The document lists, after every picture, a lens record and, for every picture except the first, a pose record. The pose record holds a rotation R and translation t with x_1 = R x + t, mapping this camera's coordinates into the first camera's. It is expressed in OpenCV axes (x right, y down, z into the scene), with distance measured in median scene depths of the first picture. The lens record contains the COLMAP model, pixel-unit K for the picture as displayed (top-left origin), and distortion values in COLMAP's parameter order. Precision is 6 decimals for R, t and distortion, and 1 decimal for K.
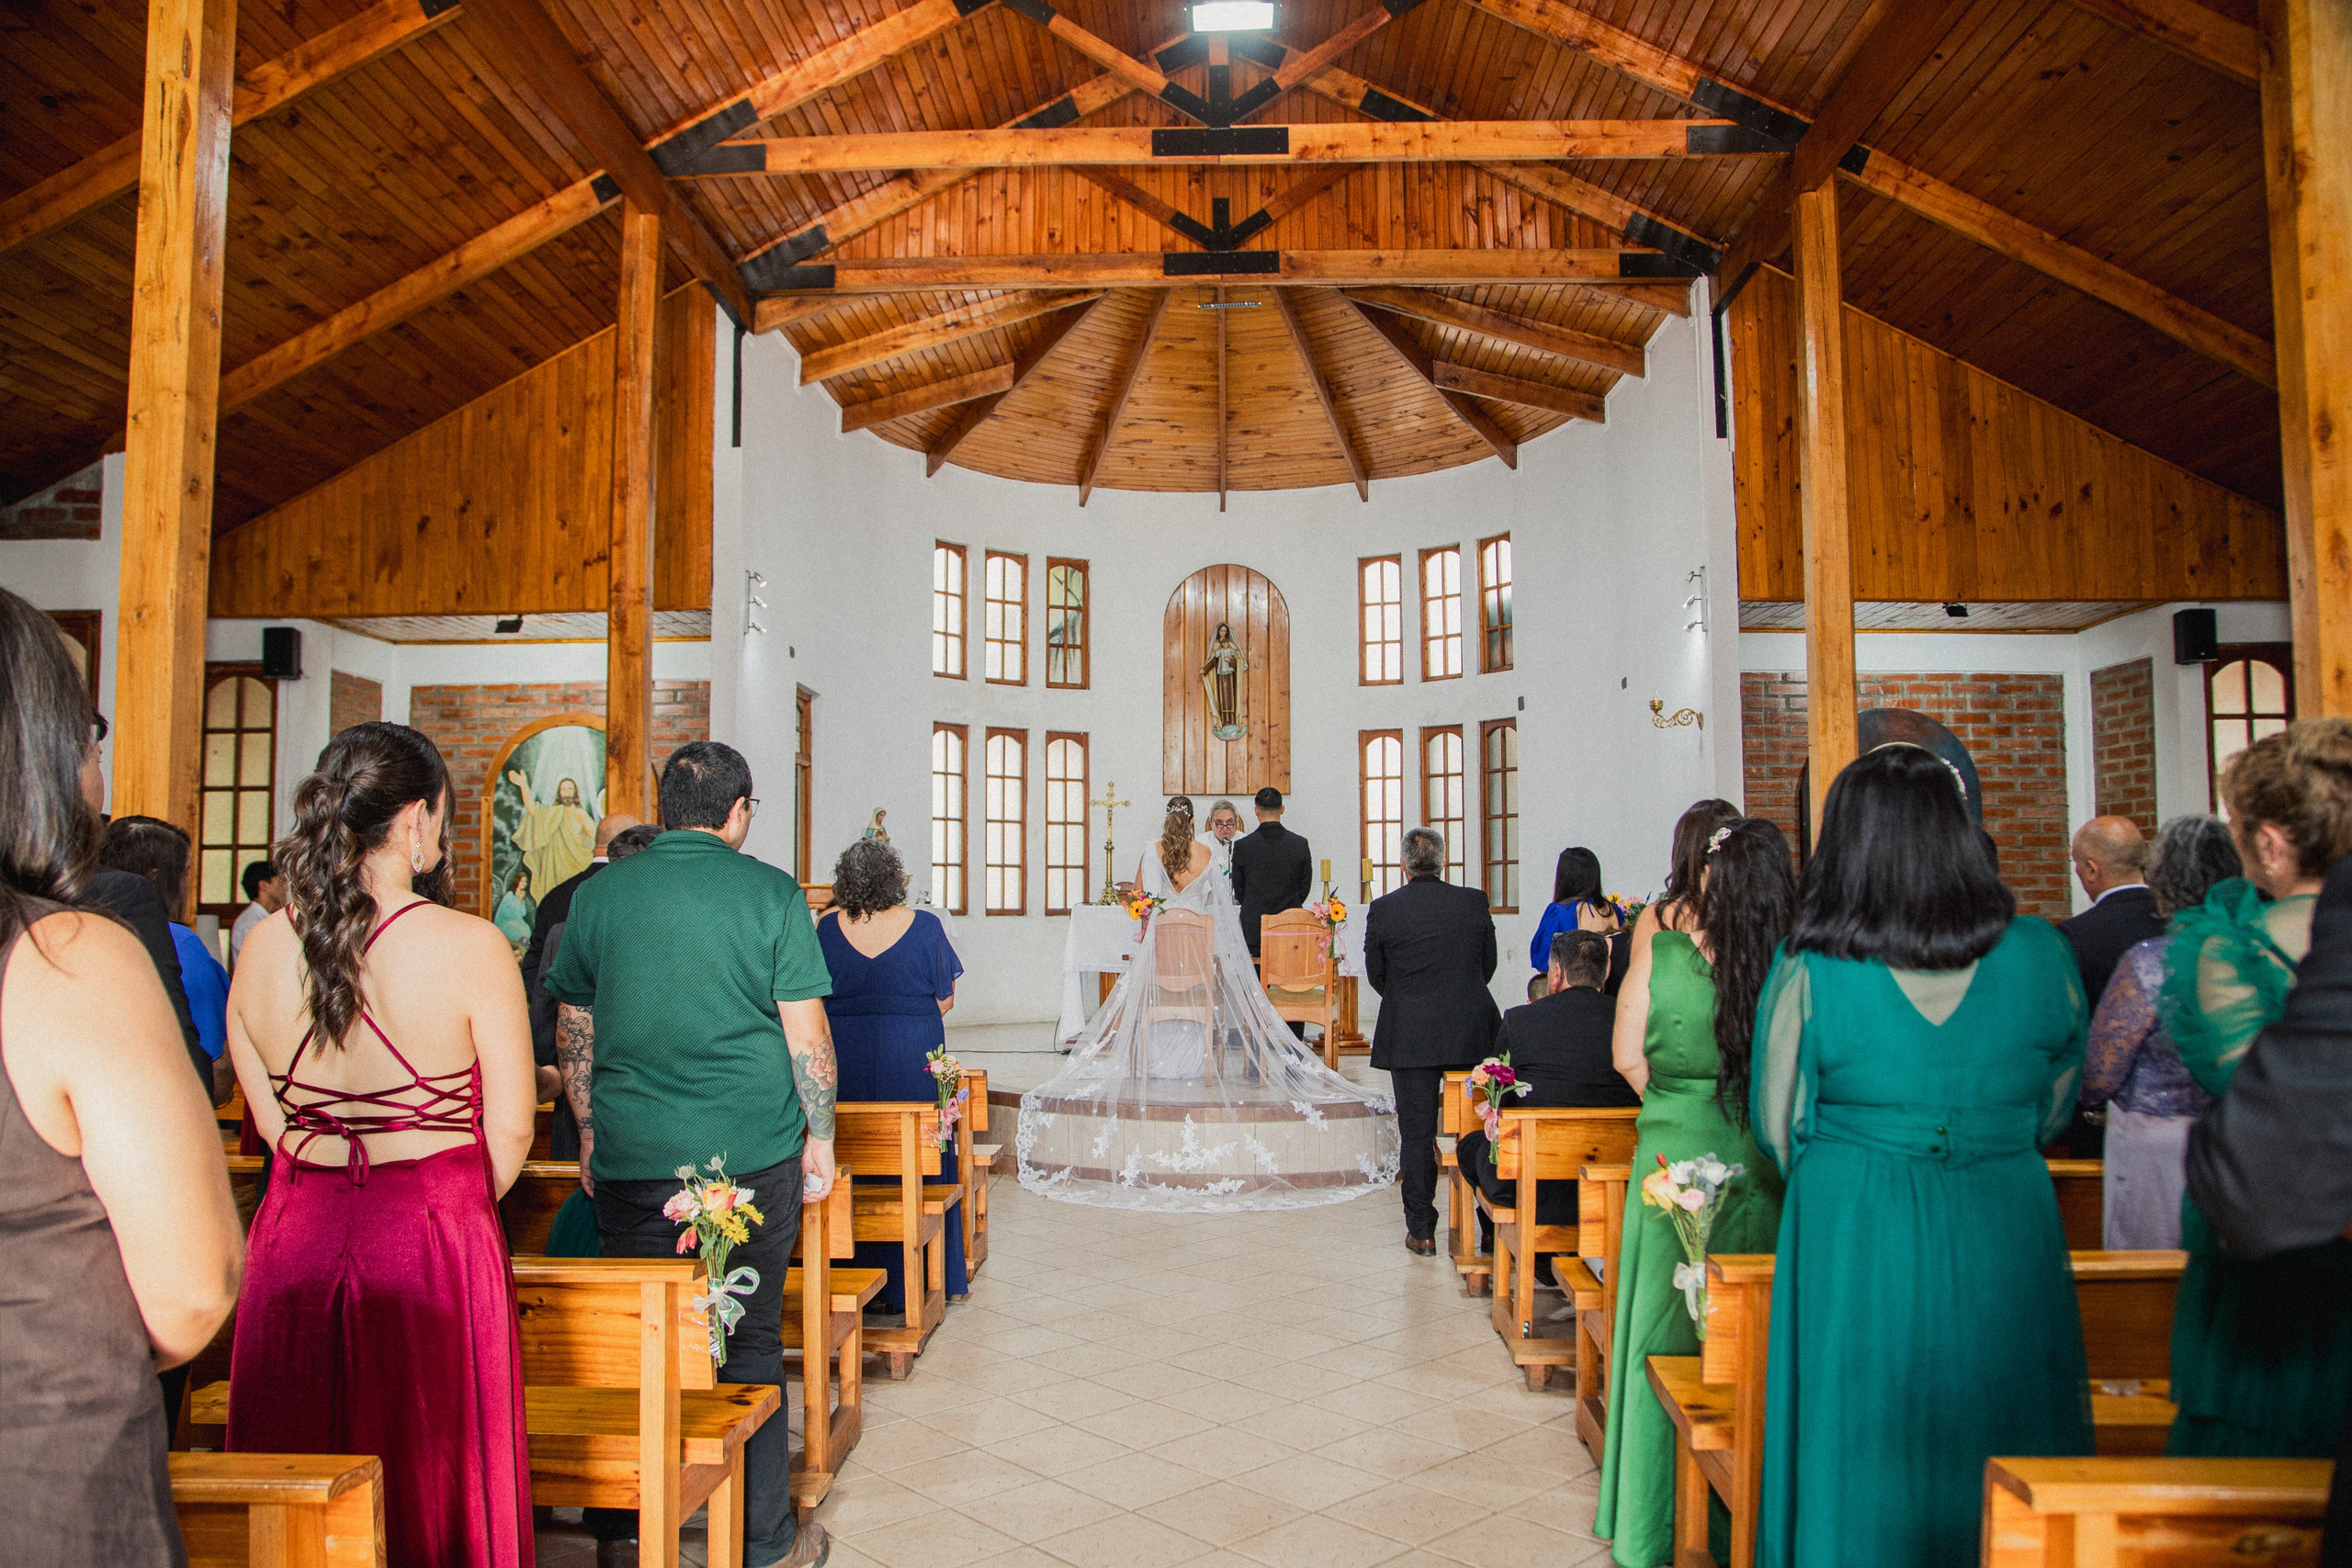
lens RADIAL K [[1622.7, 0, 1176.0], [0, 1622.7, 784.0], [0, 0, 1]] dist [-0.004208, 0.023622]
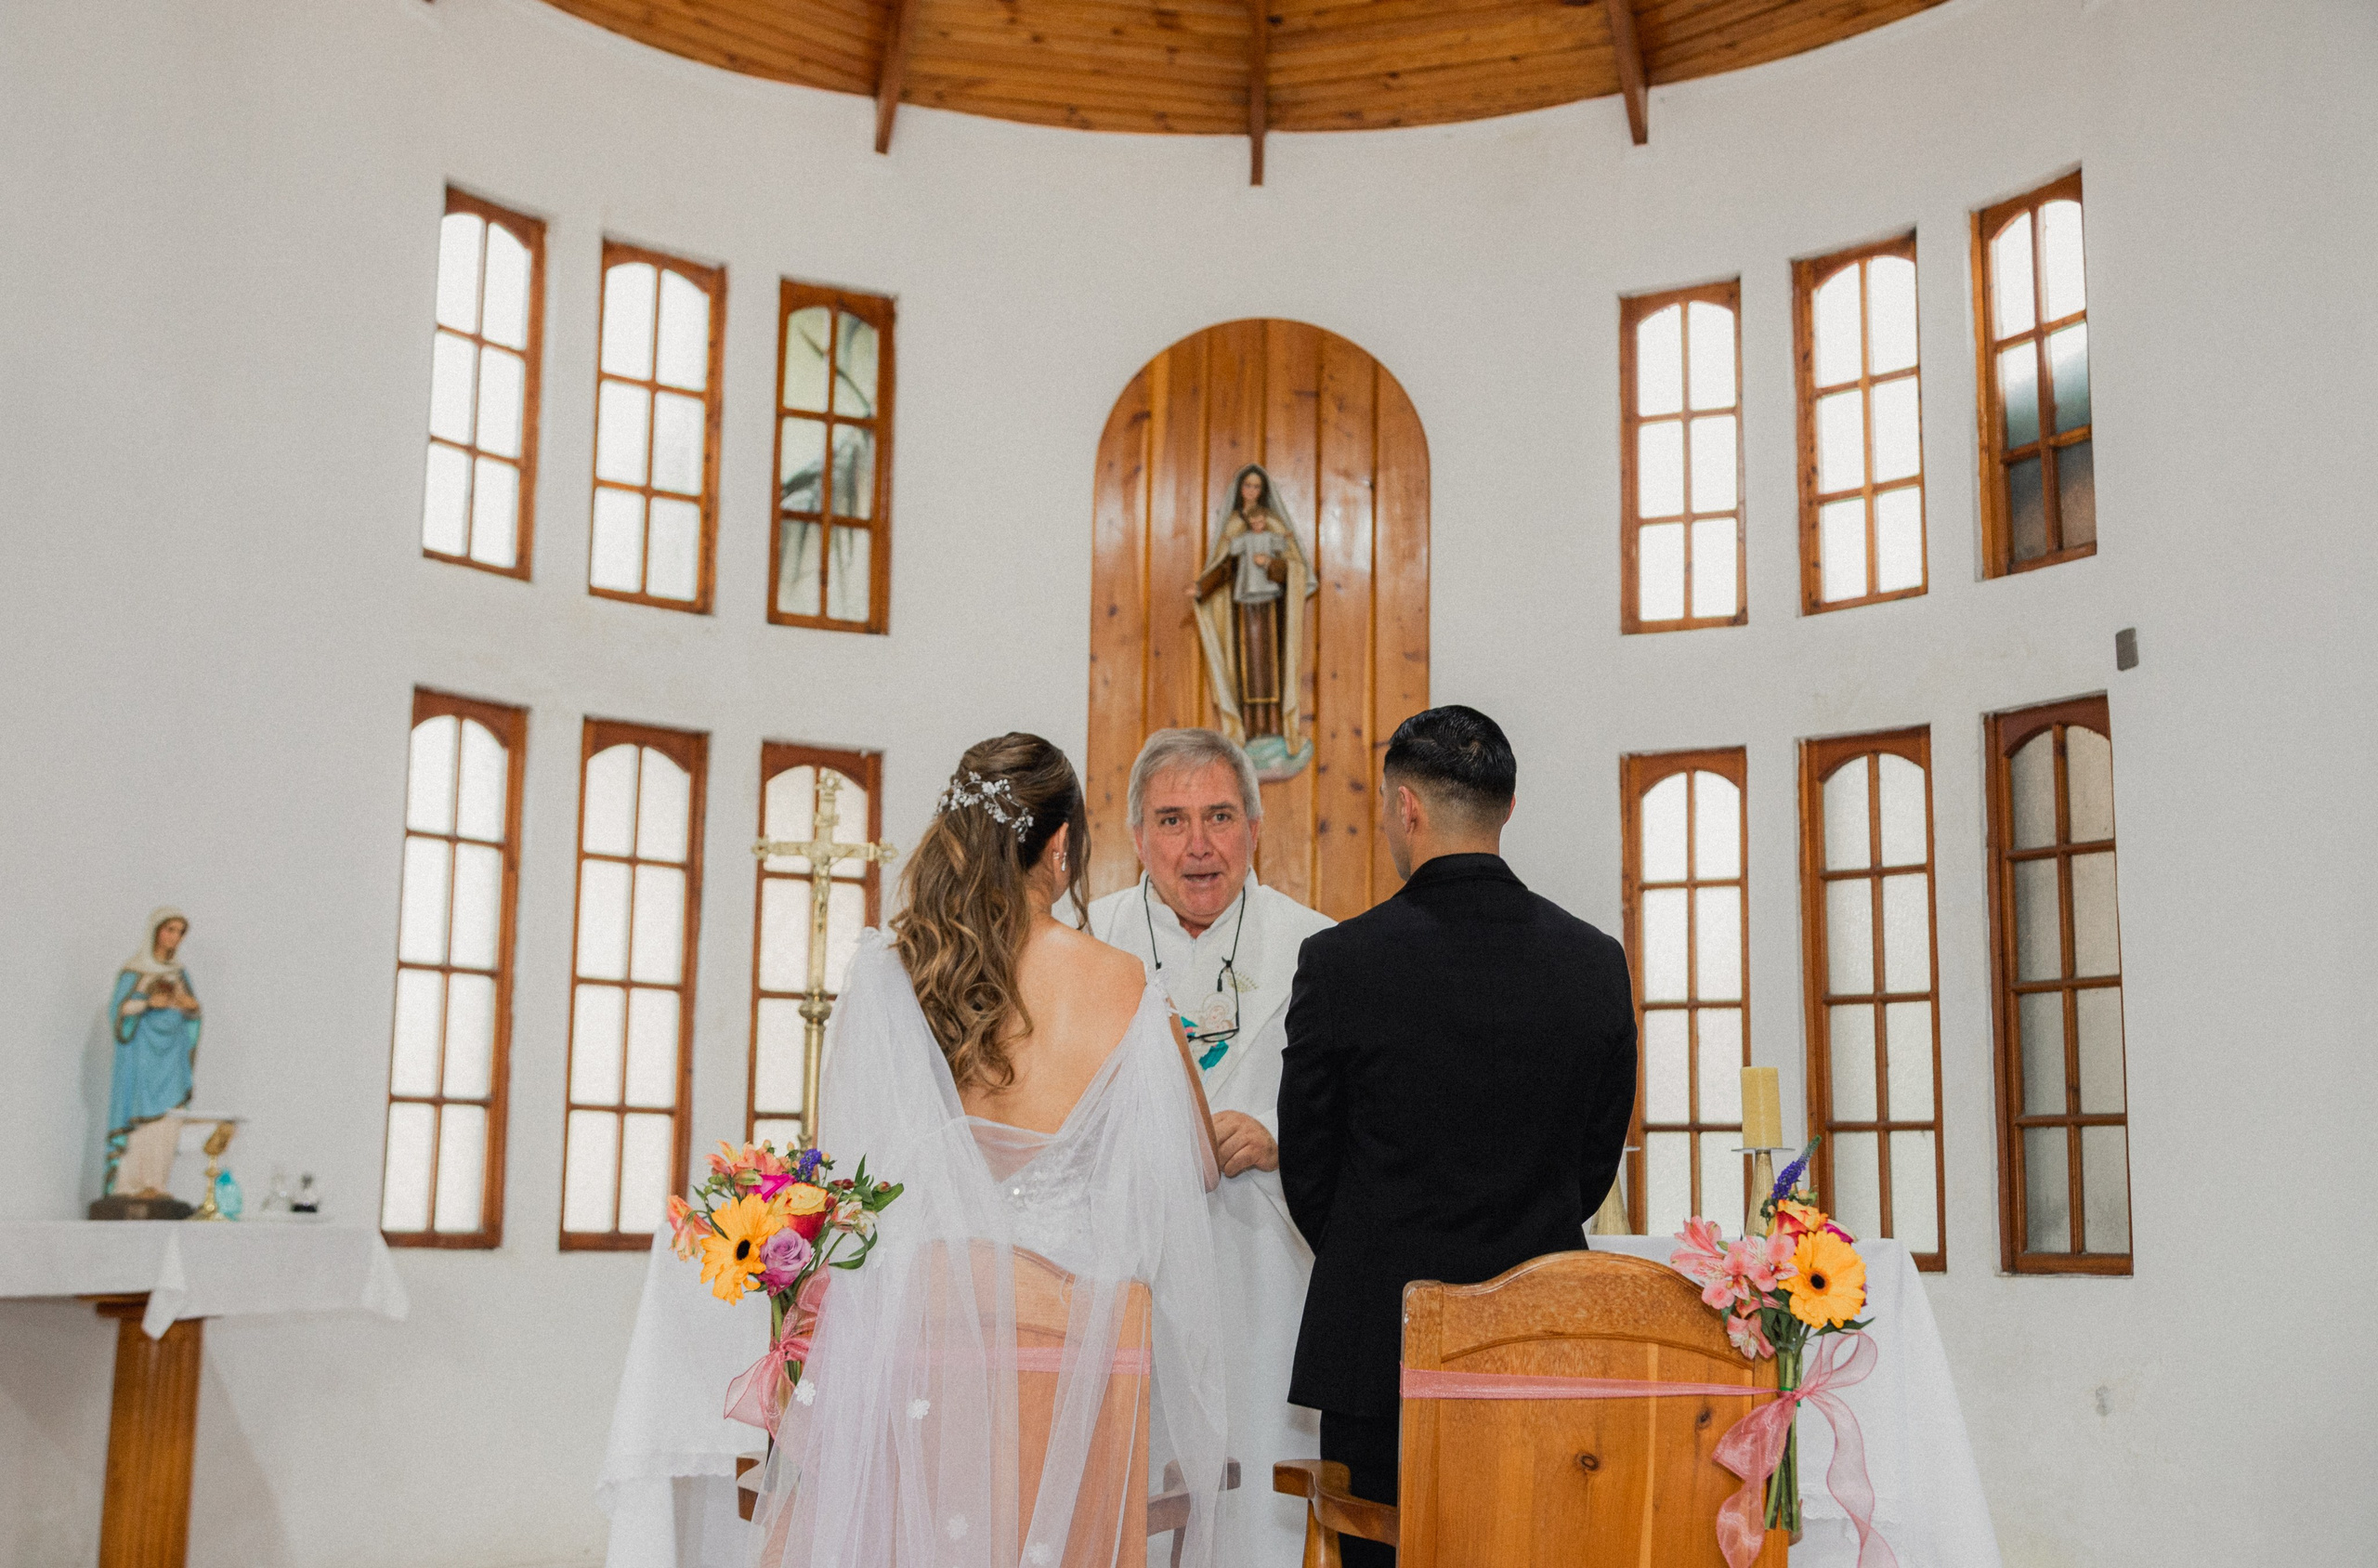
lens RADIAL K [[2420.1, 0, 1177.9], [0, 2420.1, 891.9], [0, 0, 1]] dist [0.064198, 0.000876]
pose [[0.999845, 0.017308, -0.003075, 0.015695], [-0.017469, 0.997808, -0.063824, 0.034548], [0.001964, 0.063868, 0.997956, 0.462668]]
